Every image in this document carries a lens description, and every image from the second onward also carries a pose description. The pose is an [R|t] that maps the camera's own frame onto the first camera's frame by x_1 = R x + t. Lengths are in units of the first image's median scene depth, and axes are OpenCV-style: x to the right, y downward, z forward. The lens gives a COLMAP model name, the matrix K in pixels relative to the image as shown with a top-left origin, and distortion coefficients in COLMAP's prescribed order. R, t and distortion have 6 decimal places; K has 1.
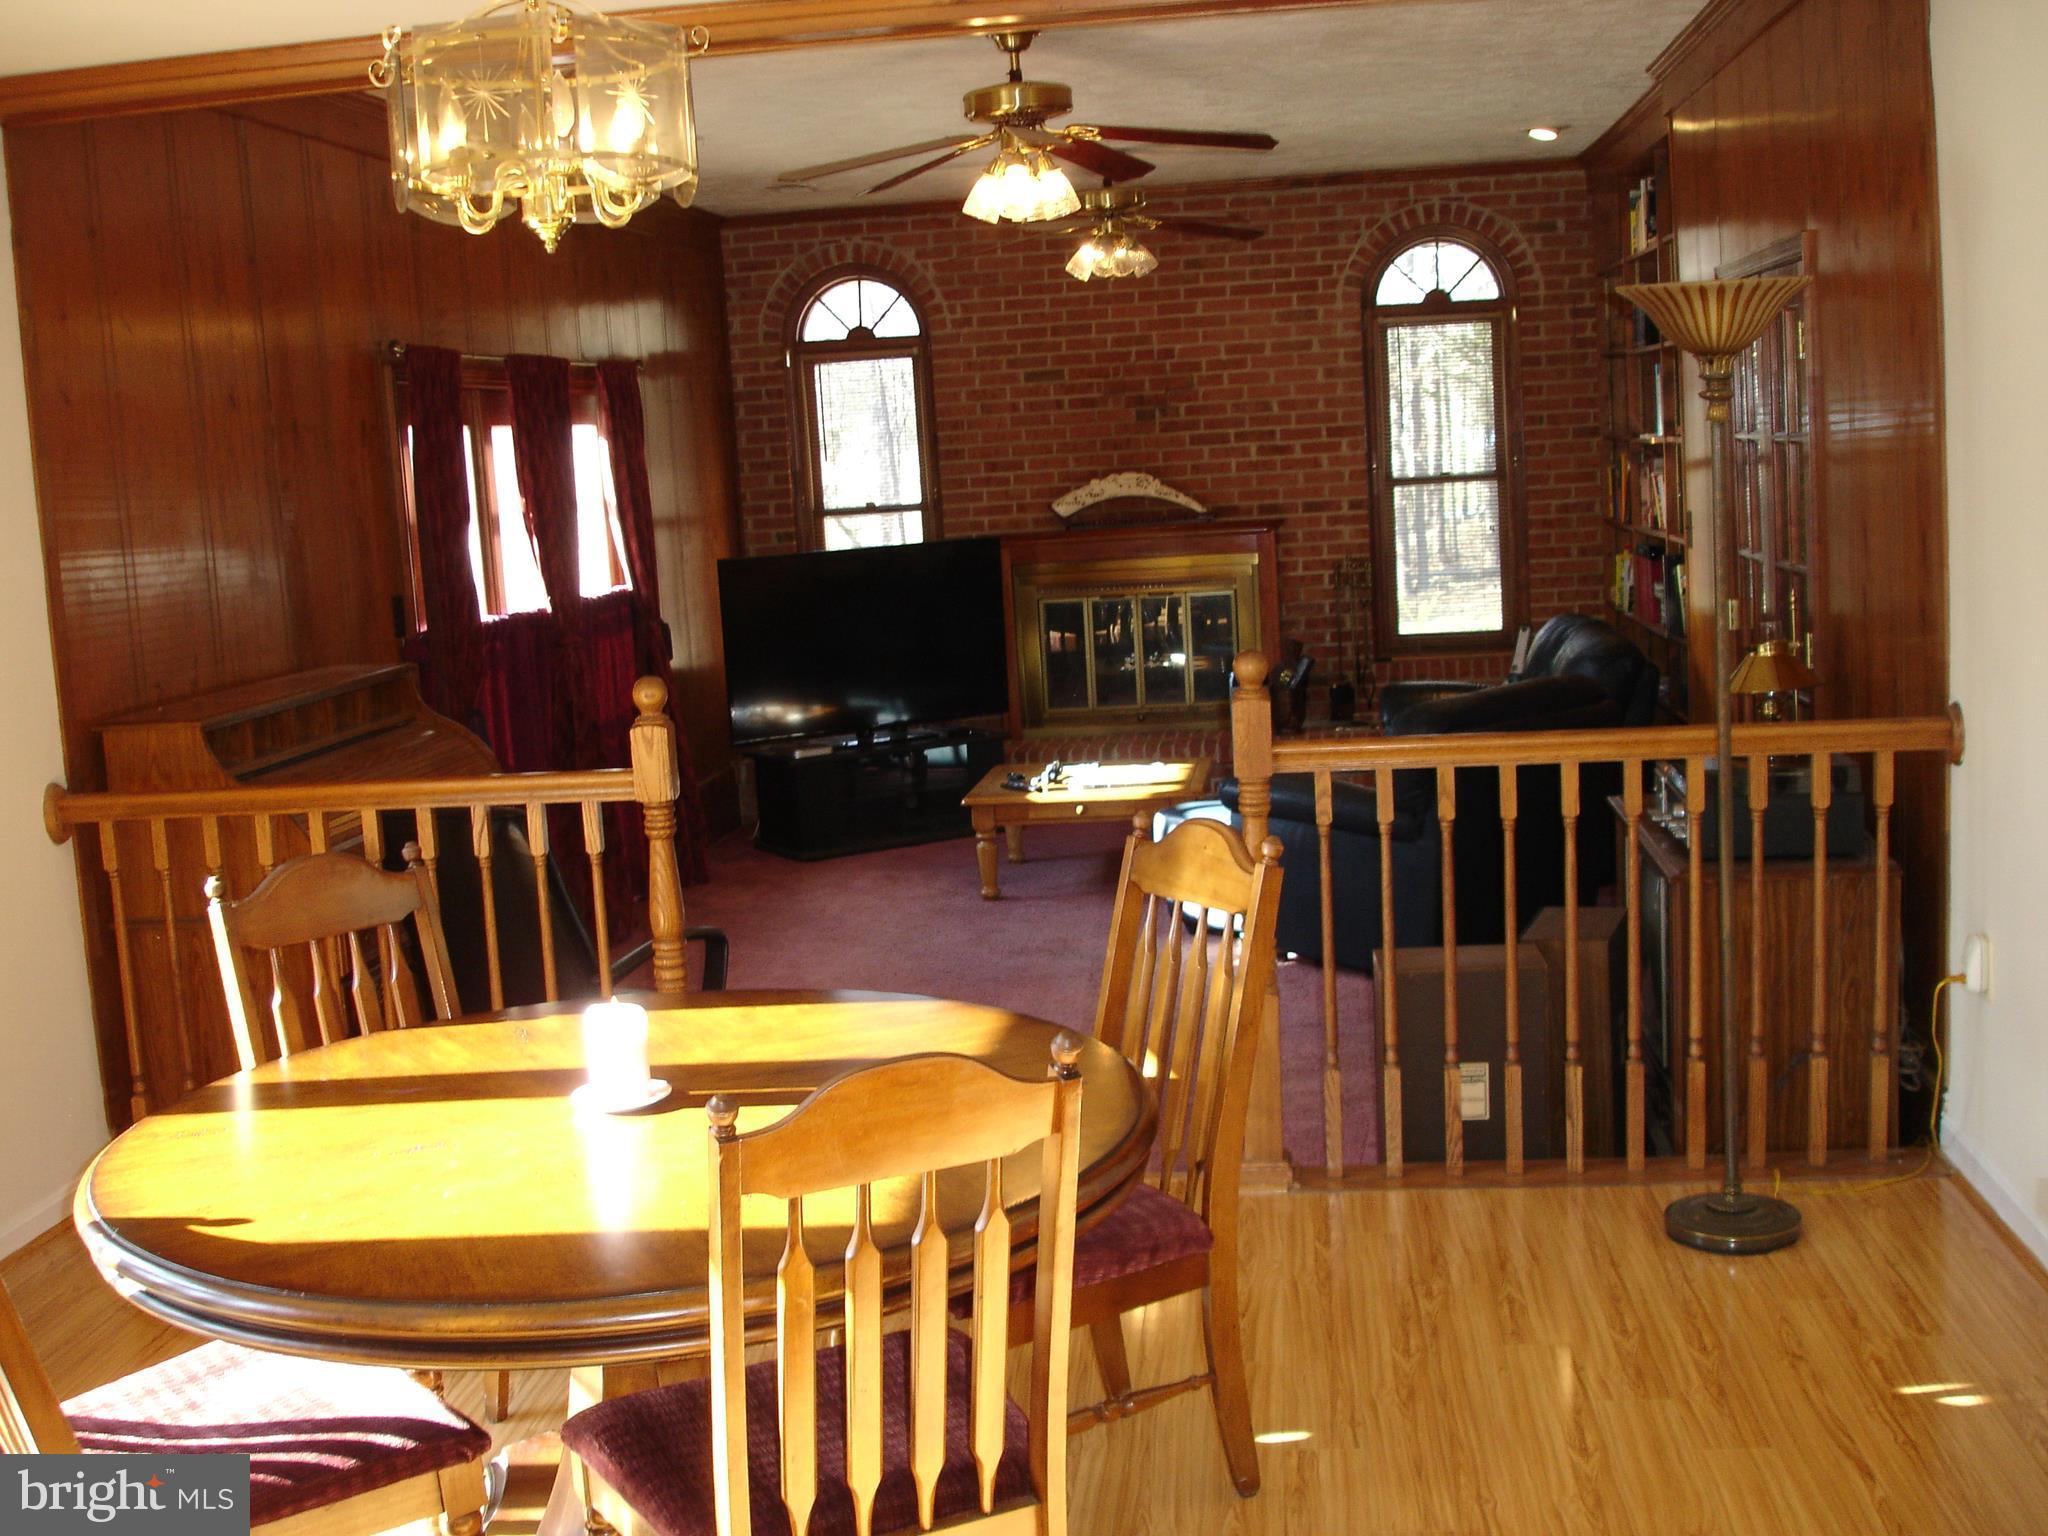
lens RADIAL K [[2298.7, 0, 1008.6], [0, 2298.7, 764.8], [0, 0, 1]] dist [-0.106206, 0.000000]
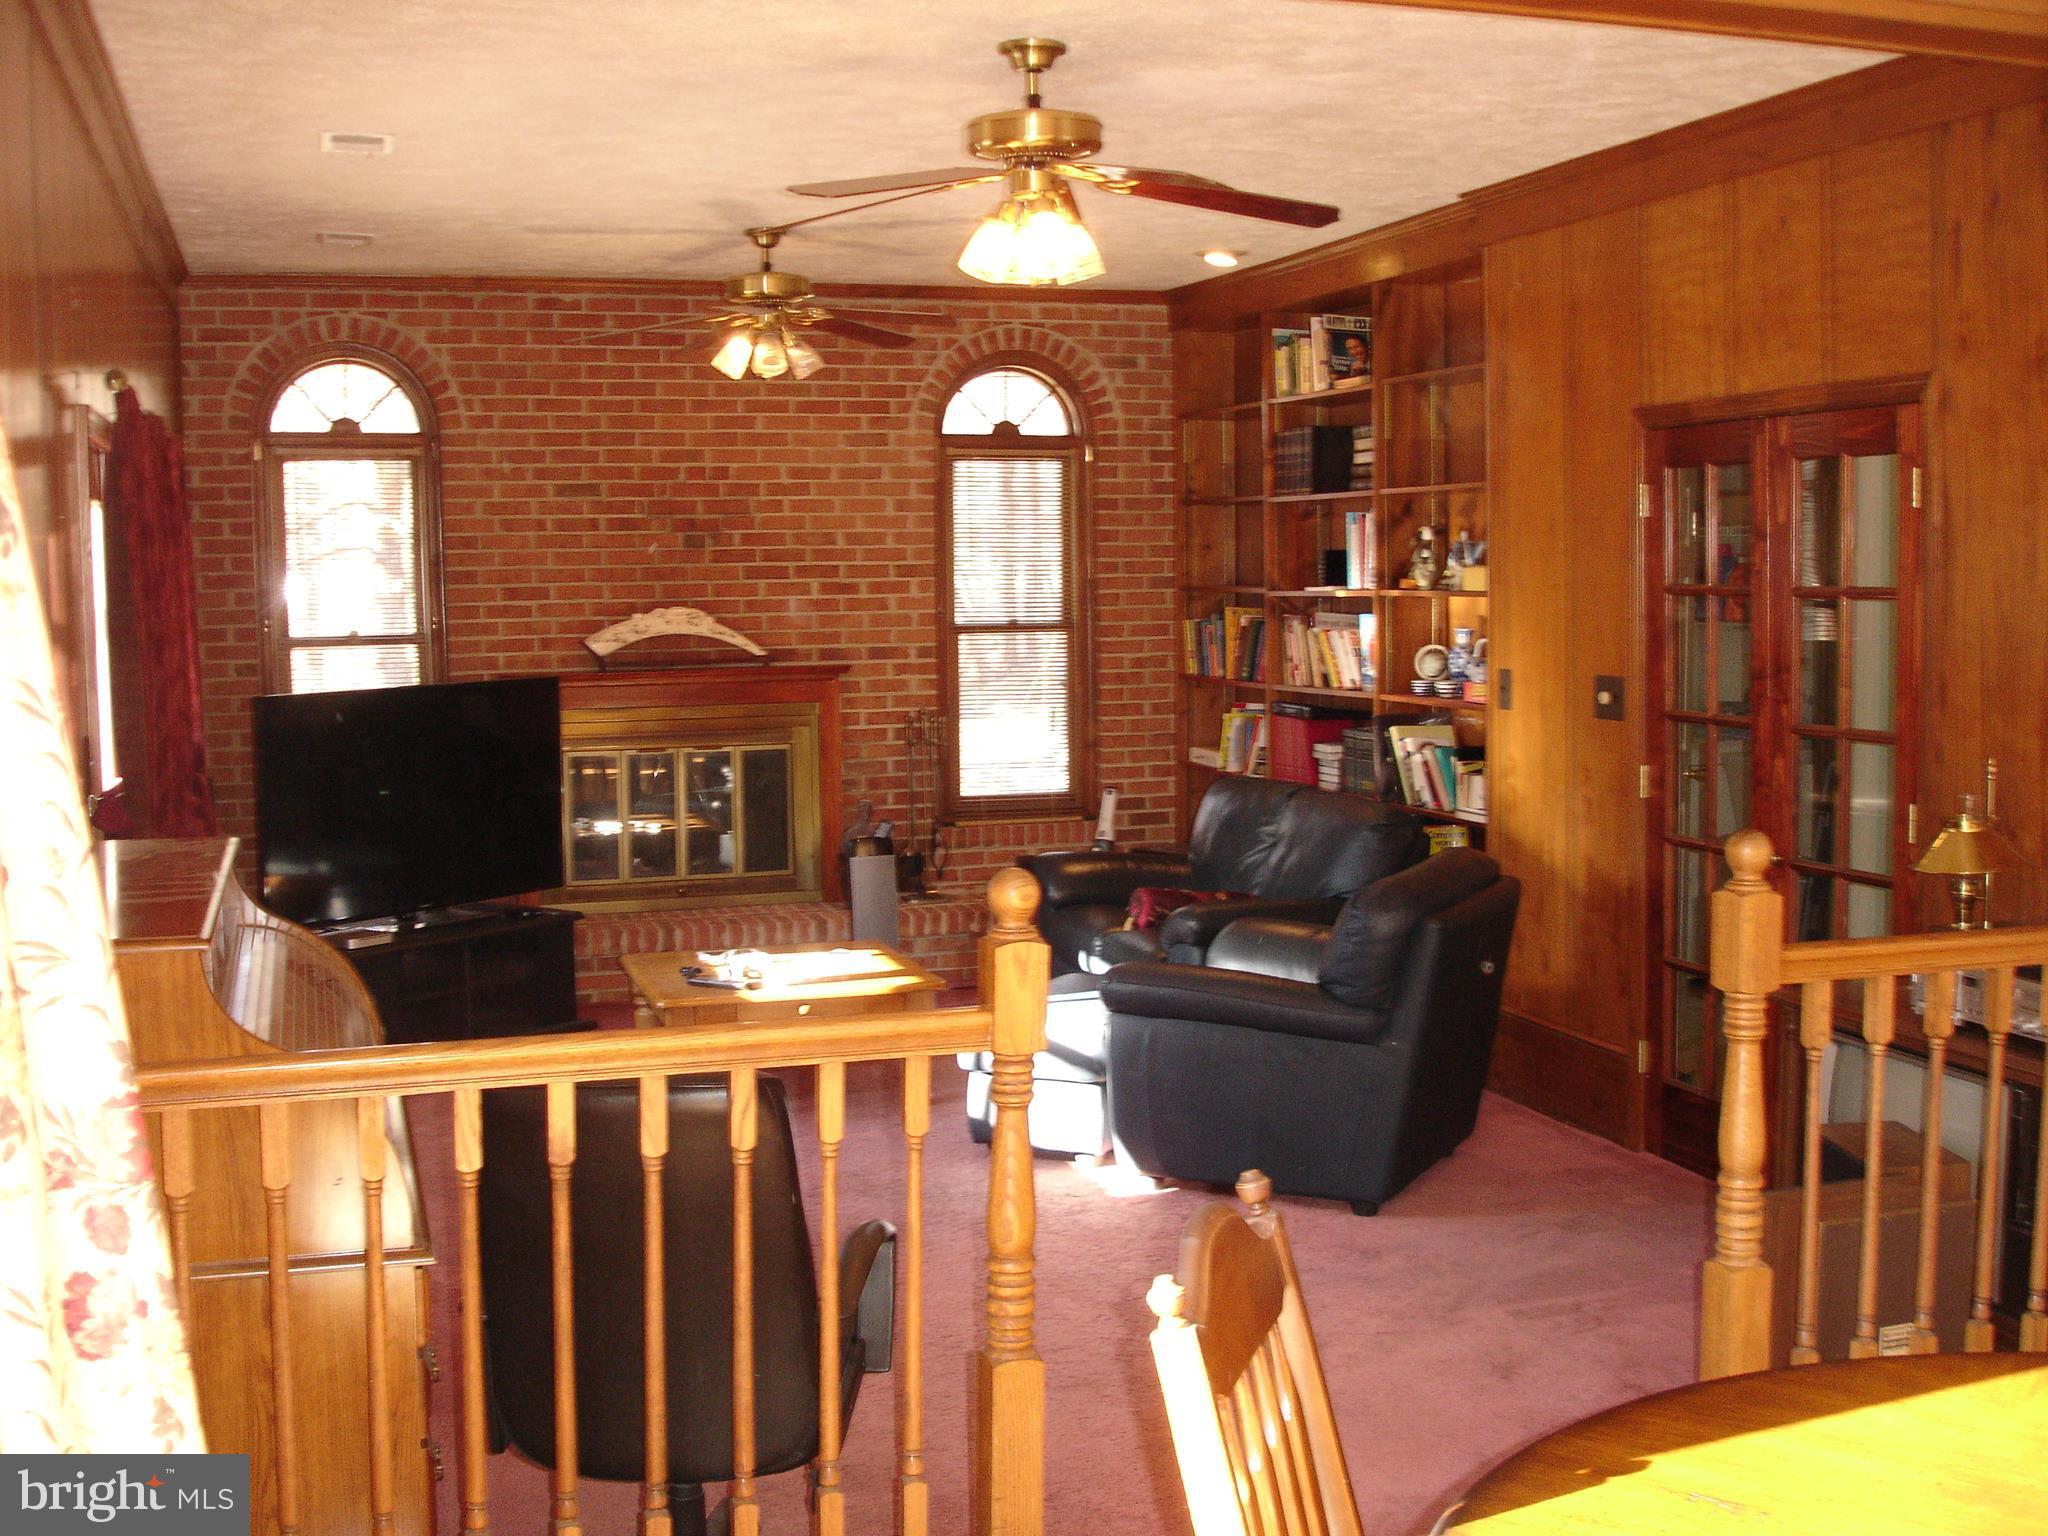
lens RADIAL K [[2298.7, 0, 1034.4], [0, 2298.7, 768.5], [0, 0, 1]] dist [-0.106206, 0.000000]
pose [[0.906878, 0.012748, 0.421200, -0.188629], [0.014964, 0.997938, -0.062422, -0.010876], [-0.421127, 0.062912, 0.904817, 0.166565]]
